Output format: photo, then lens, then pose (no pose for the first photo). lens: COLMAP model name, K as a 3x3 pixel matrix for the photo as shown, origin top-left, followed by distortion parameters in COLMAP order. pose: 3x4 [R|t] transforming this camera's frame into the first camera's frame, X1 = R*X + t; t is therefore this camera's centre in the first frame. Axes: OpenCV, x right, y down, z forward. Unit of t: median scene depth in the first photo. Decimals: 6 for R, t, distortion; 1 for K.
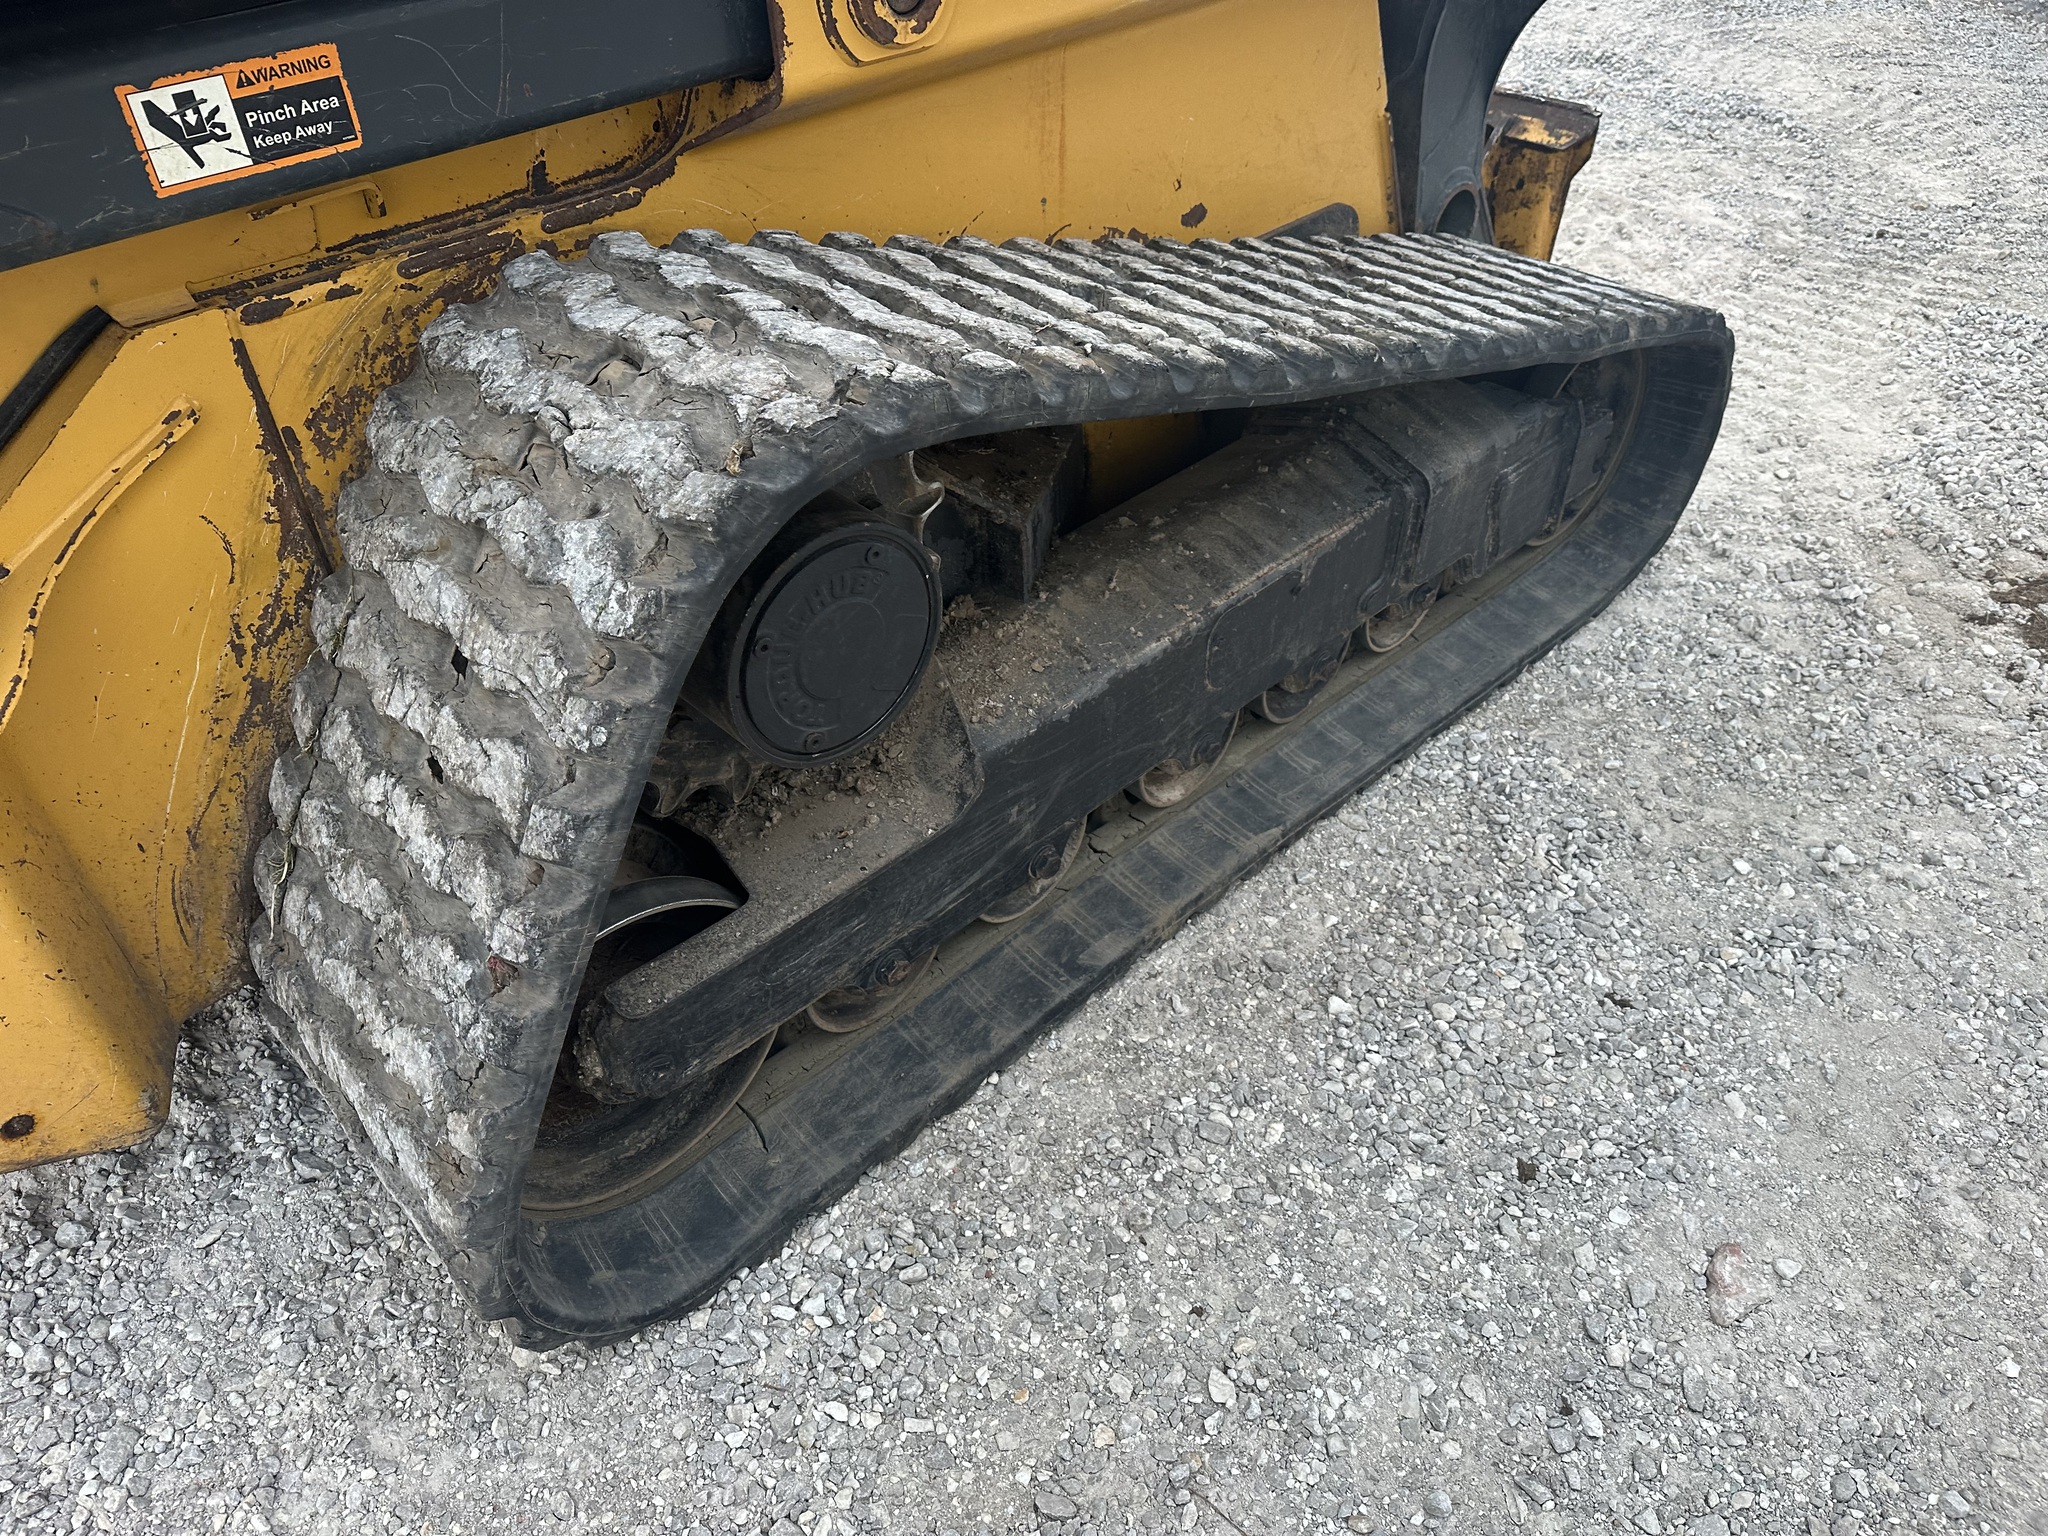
lens RADIAL K [[1443.1, 0, 1014.6], [0, 1443.1, 768.8], [0, 0, 1]] dist [0.025320, -0.036438]
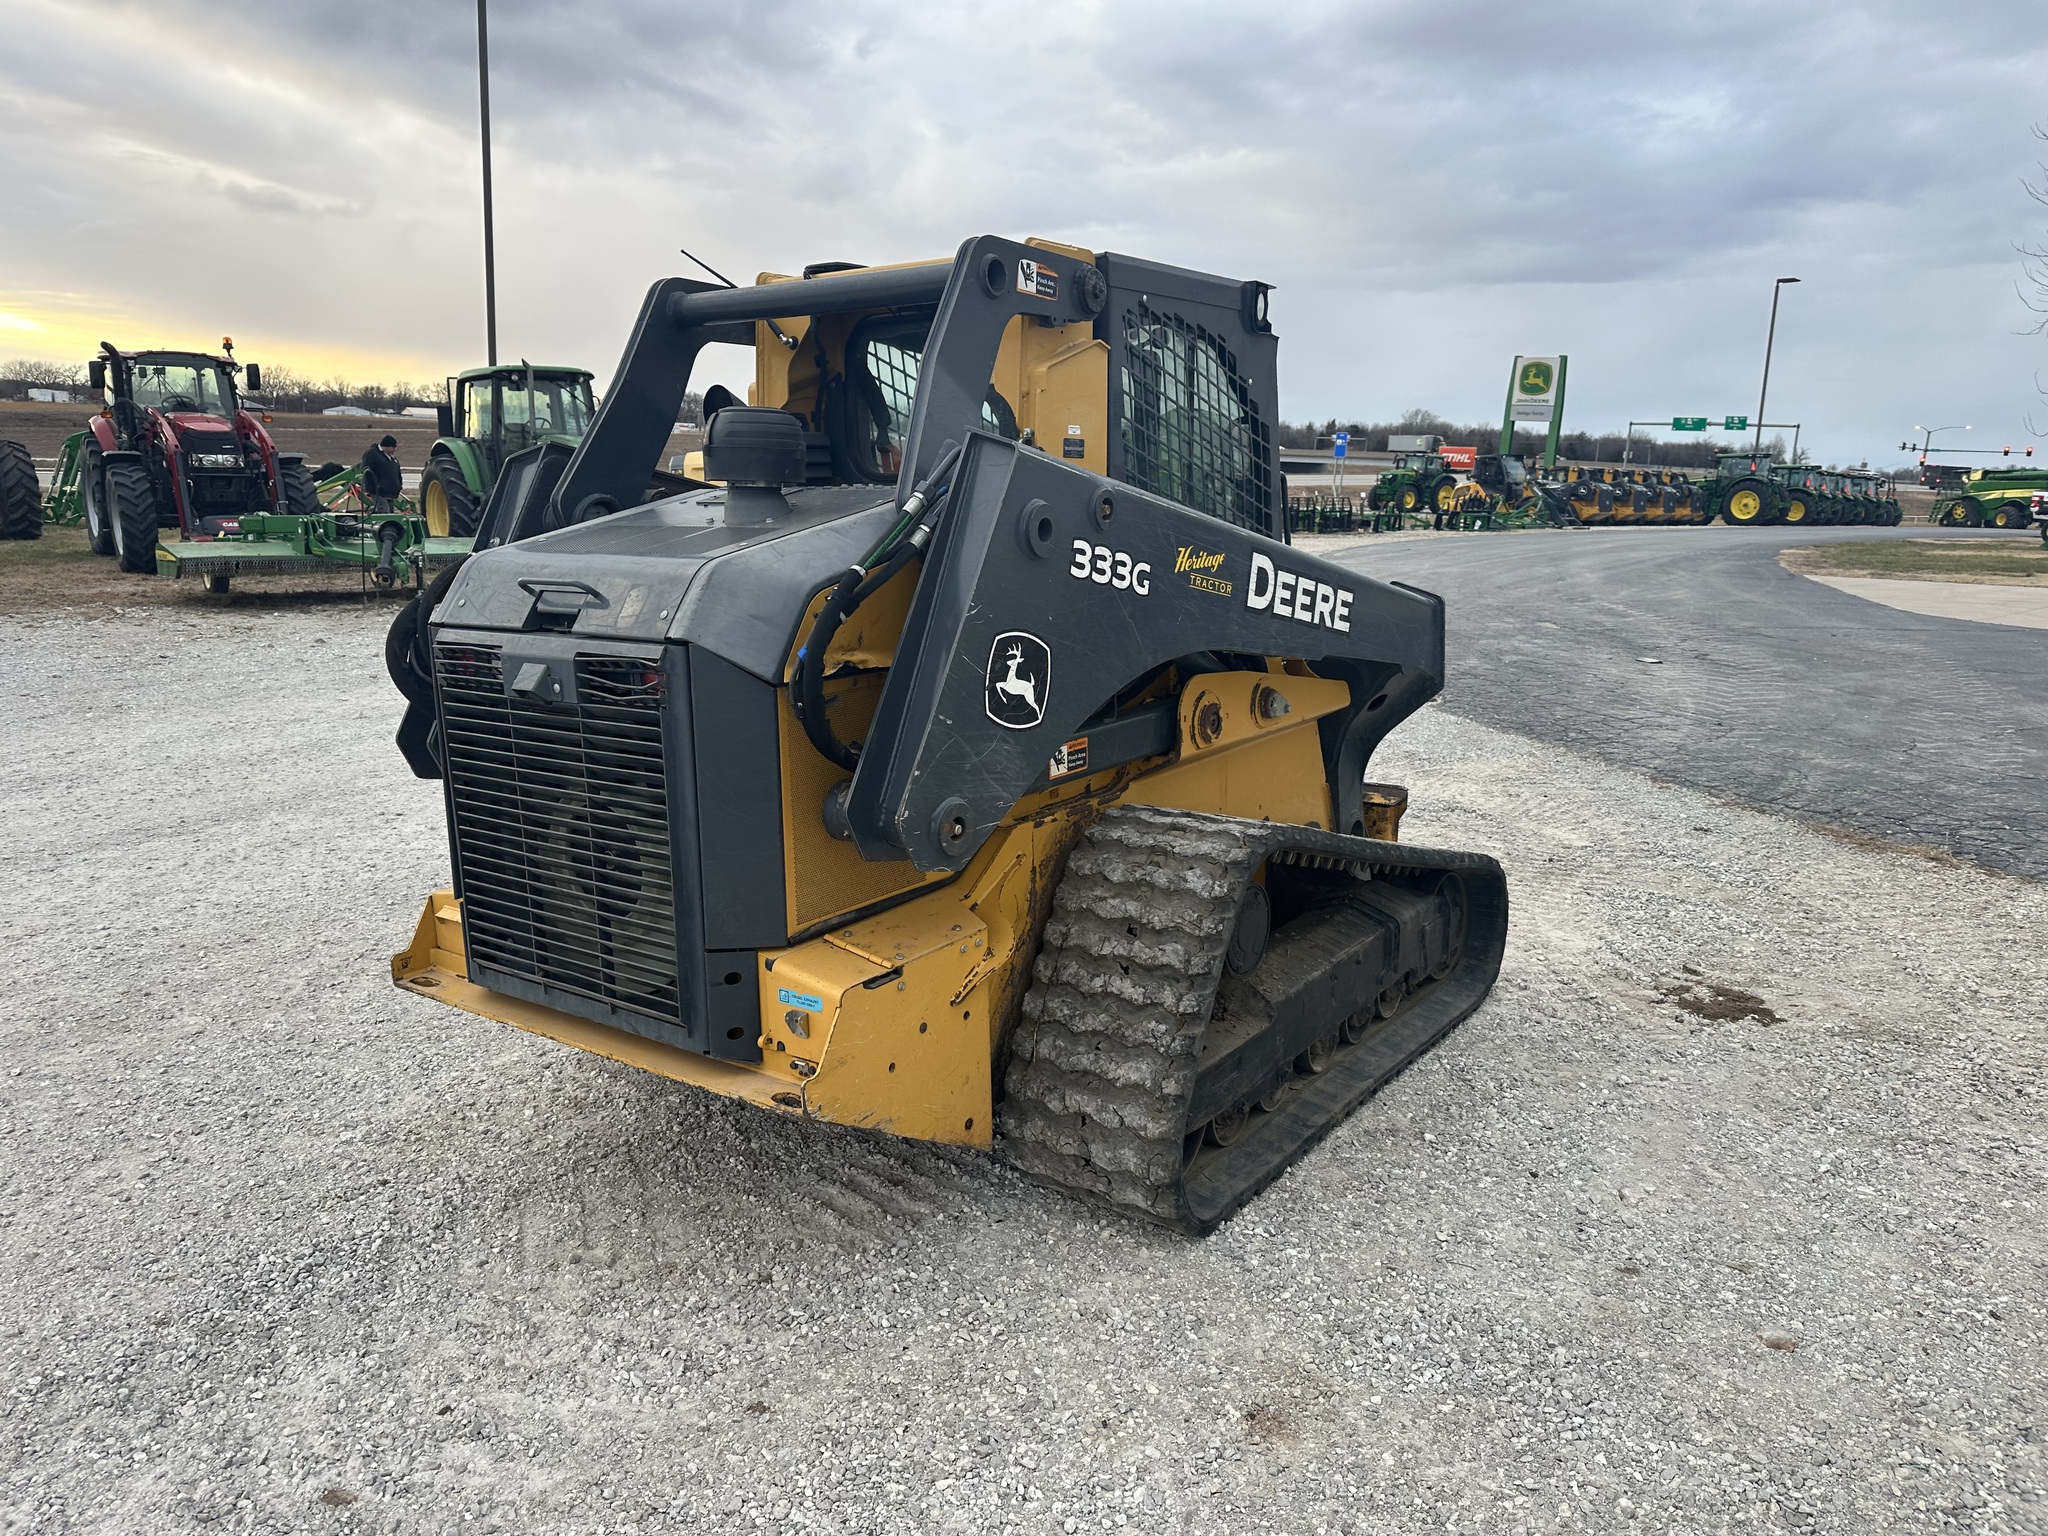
lens RADIAL K [[1430.7, 0, 1024.2], [0, 1430.7, 762.3], [0, 0, 1]] dist [0.075279, -0.102449]
pose [[0.983919, -0.026902, 0.176579, -0.867624], [0.110062, 0.869925, -0.480746, 0.770717], [-0.140677, 0.492450, 0.858896, -1.220621]]
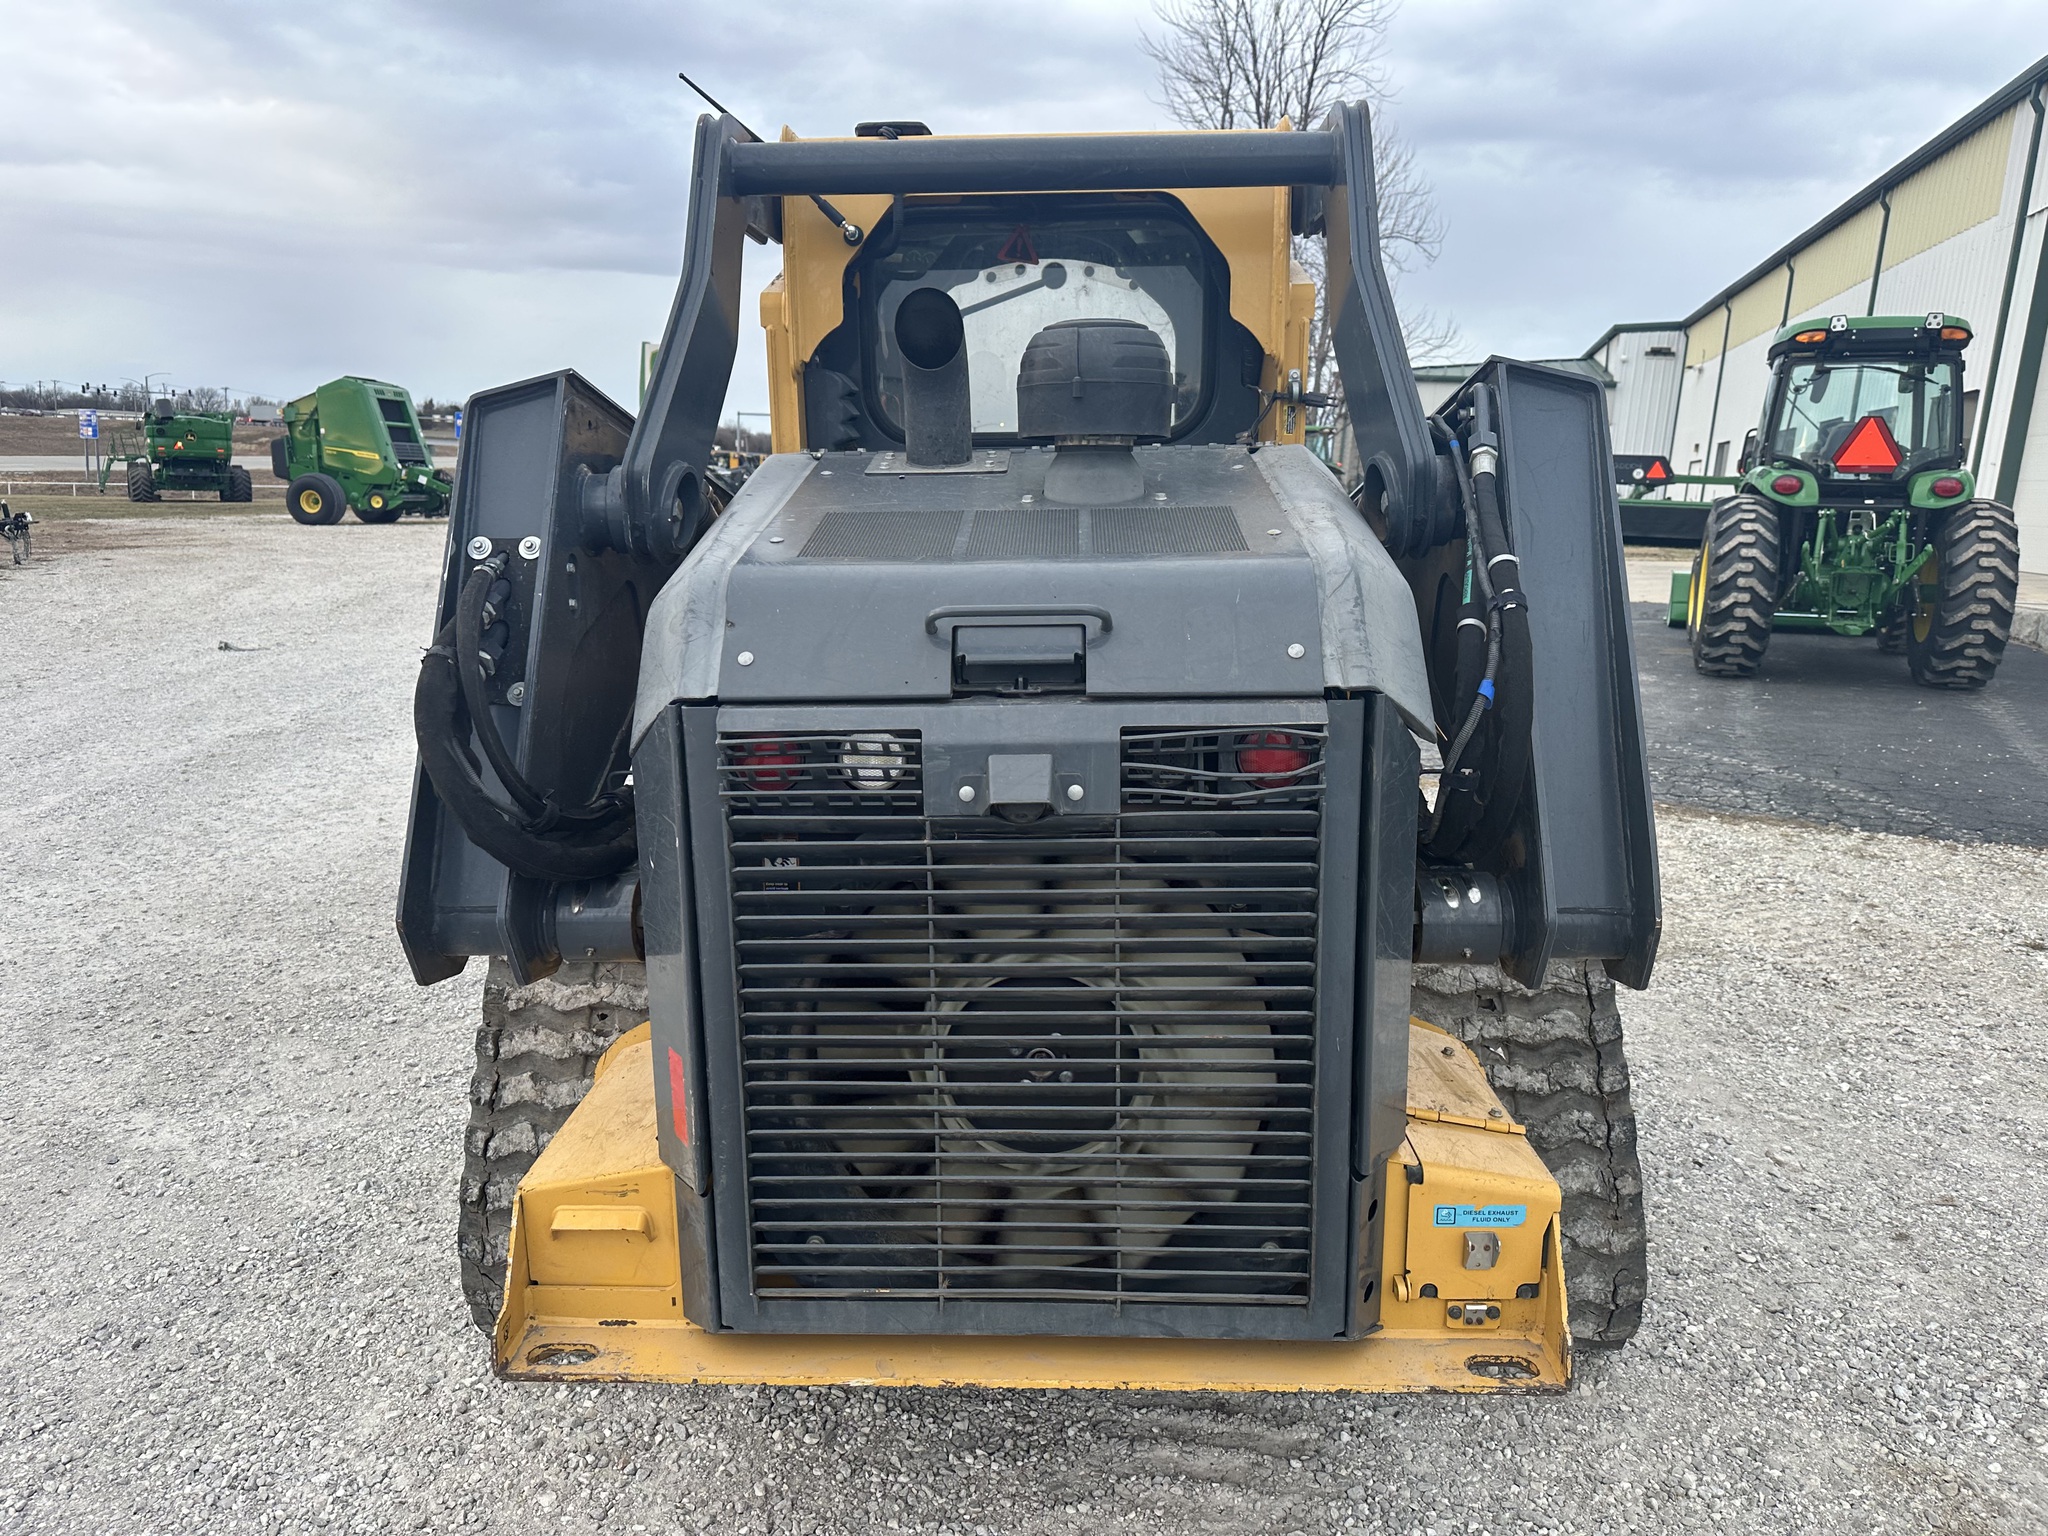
lens RADIAL K [[1443.1, 0, 1014.6], [0, 1443.1, 768.8], [0, 0, 1]] dist [0.025320, -0.036438]
pose [[0.724785, -0.136630, 0.675292, -1.920869], [0.444331, 0.841770, -0.306583, -0.014485], [-0.526552, 0.522260, 0.670812, -0.244486]]
